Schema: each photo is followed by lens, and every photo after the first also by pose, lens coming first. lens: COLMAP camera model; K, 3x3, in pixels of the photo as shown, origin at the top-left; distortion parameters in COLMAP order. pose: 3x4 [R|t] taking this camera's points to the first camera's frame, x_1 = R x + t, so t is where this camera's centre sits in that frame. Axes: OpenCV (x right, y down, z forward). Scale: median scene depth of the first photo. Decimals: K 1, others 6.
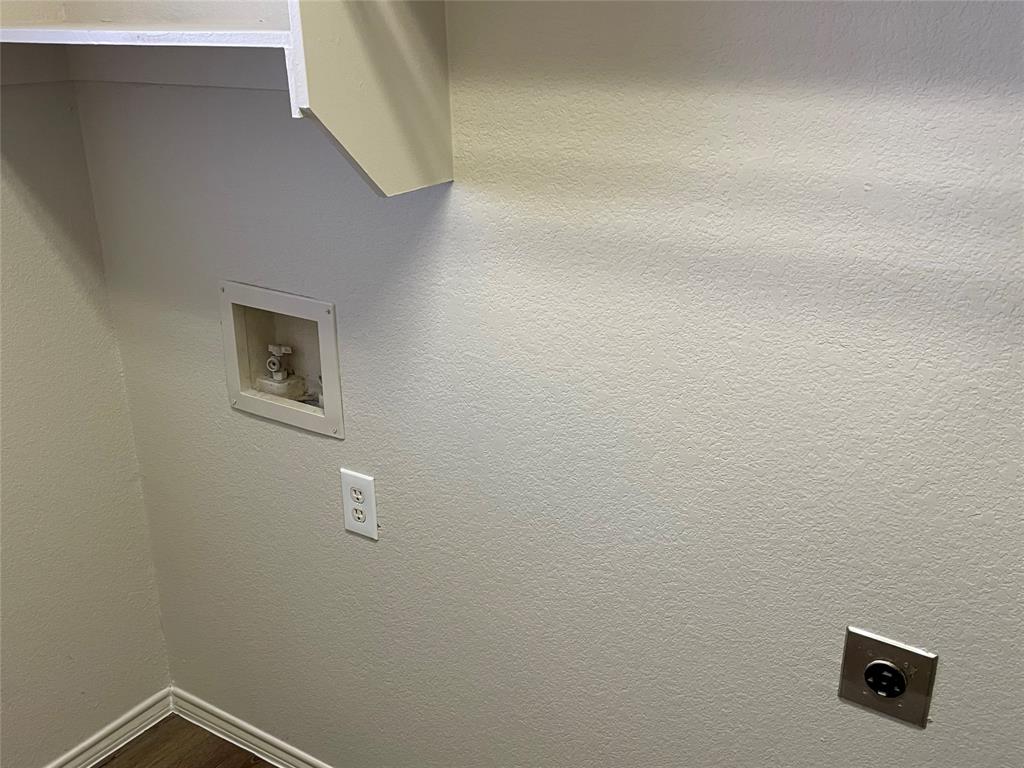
lens RADIAL K [[1004.5, 0, 512.0], [0, 1004.5, 384.0], [0, 0, 1]] dist [0.120085, -0.180911]
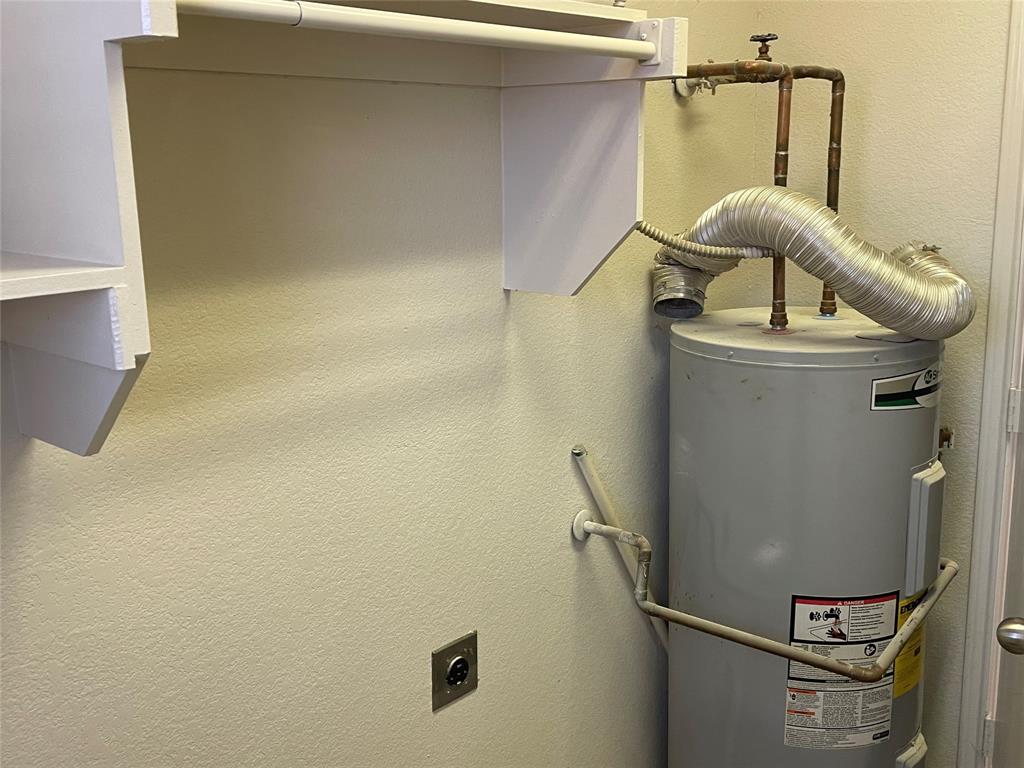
lens RADIAL K [[1004.5, 0, 512.0], [0, 1004.5, 384.0], [0, 0, 1]] dist [0.120085, -0.180911]
pose [[0.151576, -0.210709, 0.965726, -0.852073], [0.369418, 0.918291, 0.142378, -0.230647], [-0.916818, 0.335175, 0.217031, 0.505372]]
